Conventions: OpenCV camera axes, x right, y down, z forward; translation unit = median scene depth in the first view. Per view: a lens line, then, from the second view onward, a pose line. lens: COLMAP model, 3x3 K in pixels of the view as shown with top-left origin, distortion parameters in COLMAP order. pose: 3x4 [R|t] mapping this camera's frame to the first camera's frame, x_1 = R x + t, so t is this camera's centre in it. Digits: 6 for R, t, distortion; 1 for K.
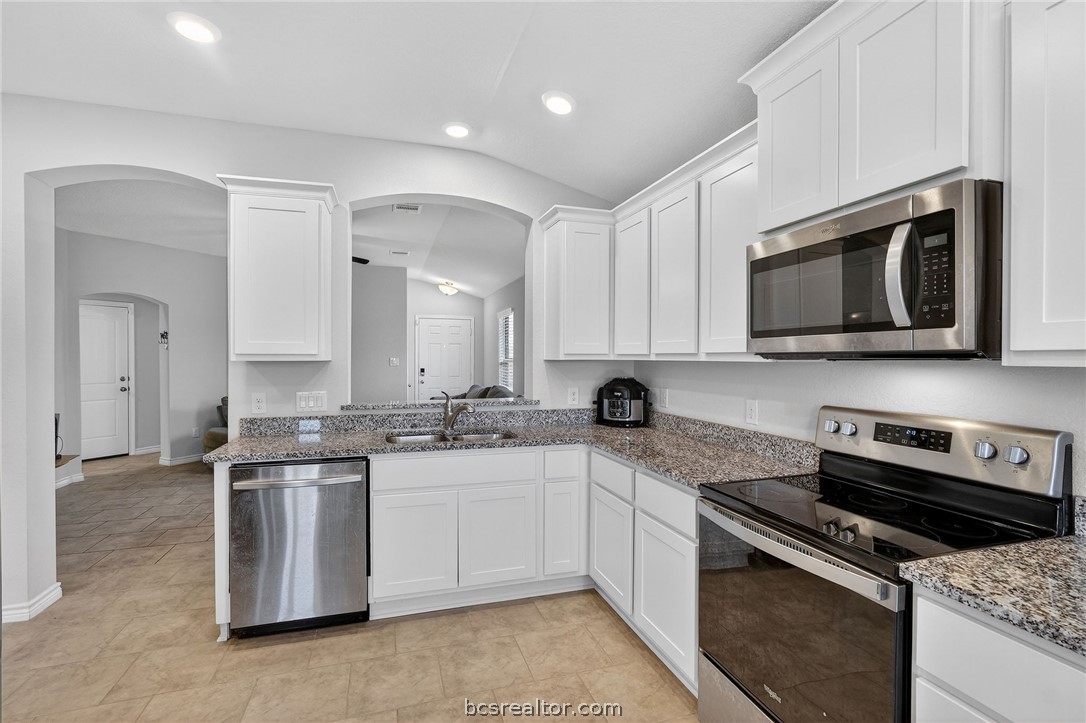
lens RADIAL K [[497.0, 0, 537.8], [0, 497.0, 359.0], [0, 0, 1]] dist [-0.013337, 0.003331]
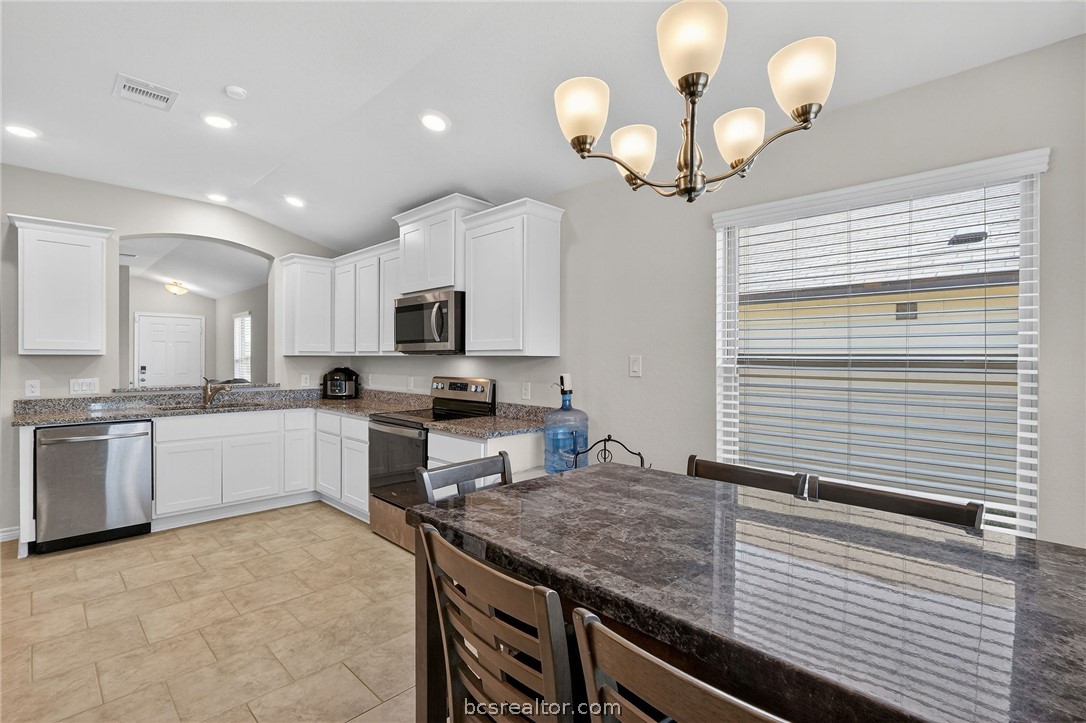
lens RADIAL K [[497.0, 0, 537.7], [0, 497.0, 360.4], [0, 0, 1]] dist [-0.013337, 0.003331]
pose [[0.878539, -0.000071, 0.477670, -0.030236], [-0.000797, 0.999998, 0.001616, 0.015043], [-0.477670, -0.001800, 0.878538, -0.729367]]
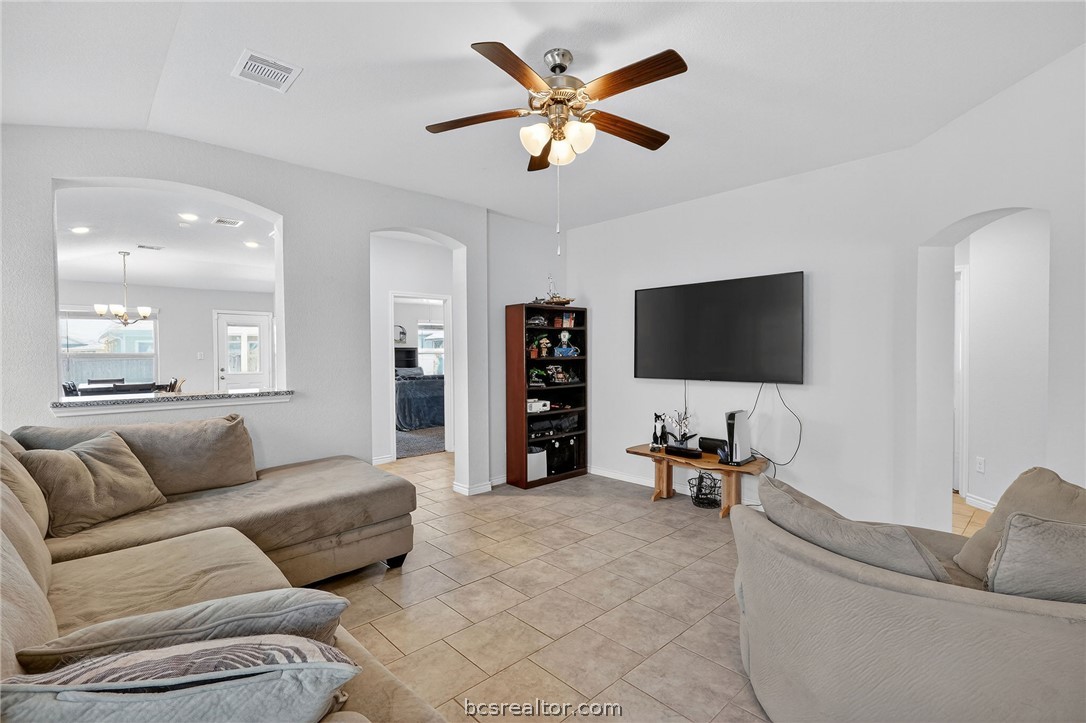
lens RADIAL K [[497.0, 0, 541.9], [0, 497.0, 360.0], [0, 0, 1]] dist [-0.013337, 0.003331]
pose [[-0.898419, 0.012373, -0.438965, -0.455758], [0.002894, 0.999748, 0.022257, -0.008028], [0.439130, 0.018726, -0.898229, 2.546009]]
